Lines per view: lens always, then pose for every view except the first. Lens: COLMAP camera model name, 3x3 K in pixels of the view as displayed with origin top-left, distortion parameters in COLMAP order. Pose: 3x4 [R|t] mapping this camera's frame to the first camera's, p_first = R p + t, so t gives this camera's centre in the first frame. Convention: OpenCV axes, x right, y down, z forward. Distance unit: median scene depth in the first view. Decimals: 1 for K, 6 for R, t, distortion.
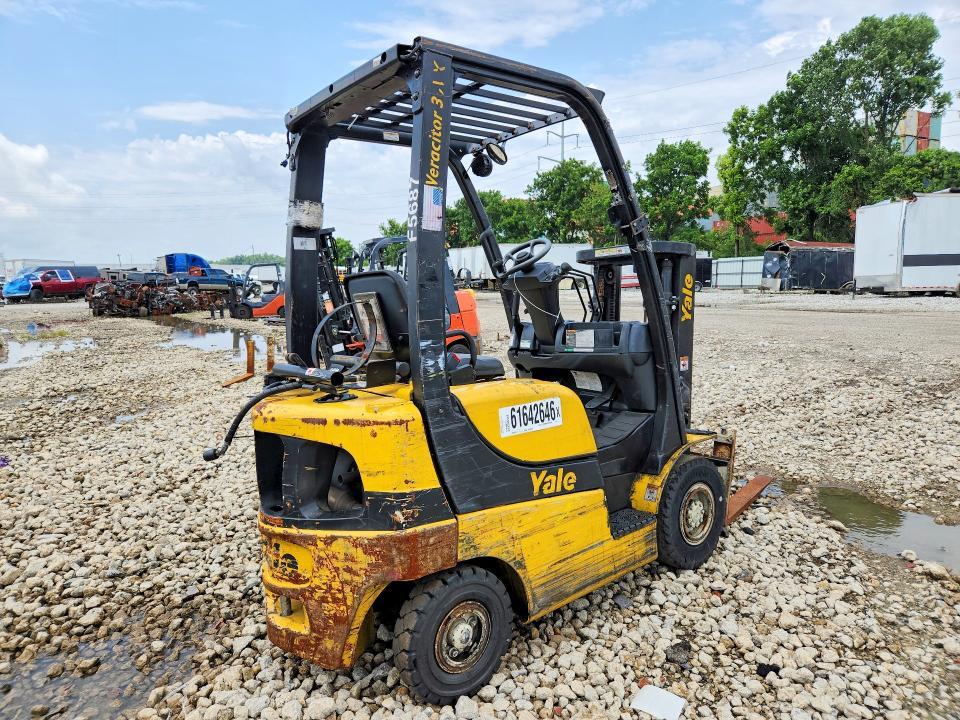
lens RADIAL K [[651.0, 0, 484.4], [0, 651.0, 360.2], [0, 0, 1]] dist [0.051865, -0.002497]
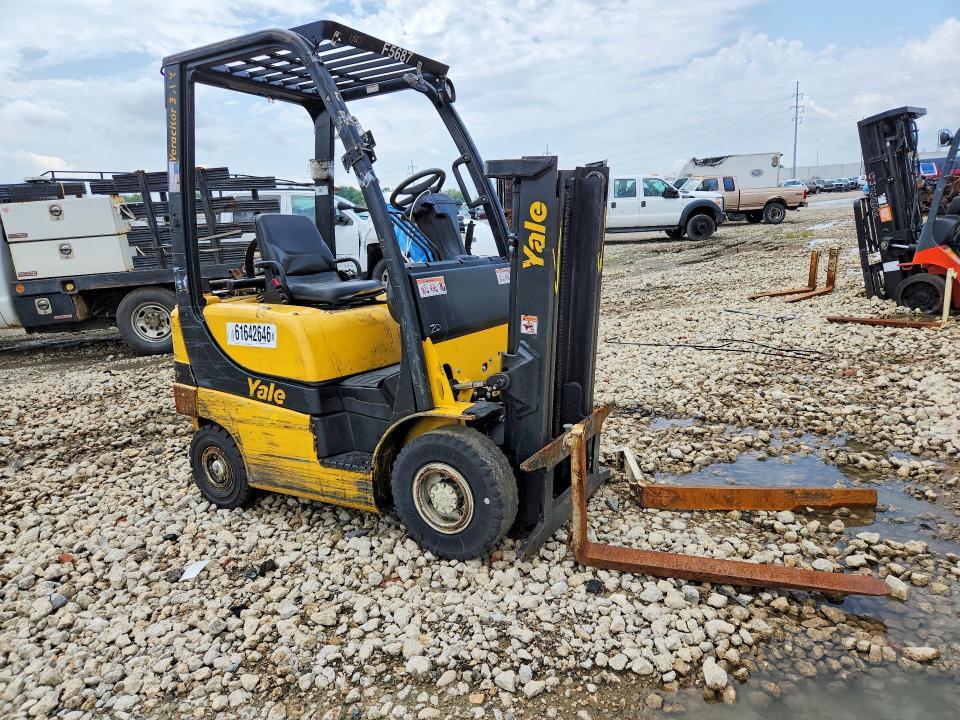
lens RADIAL K [[651.0, 0, 483.8], [0, 651.0, 360.6], [0, 0, 1]] dist [0.051865, -0.002497]
pose [[0.331873, 0.205797, -0.920602, 1.348708], [-0.058189, 0.978520, 0.197768, -0.135896], [0.941527, -0.012065, 0.336720, 0.963201]]
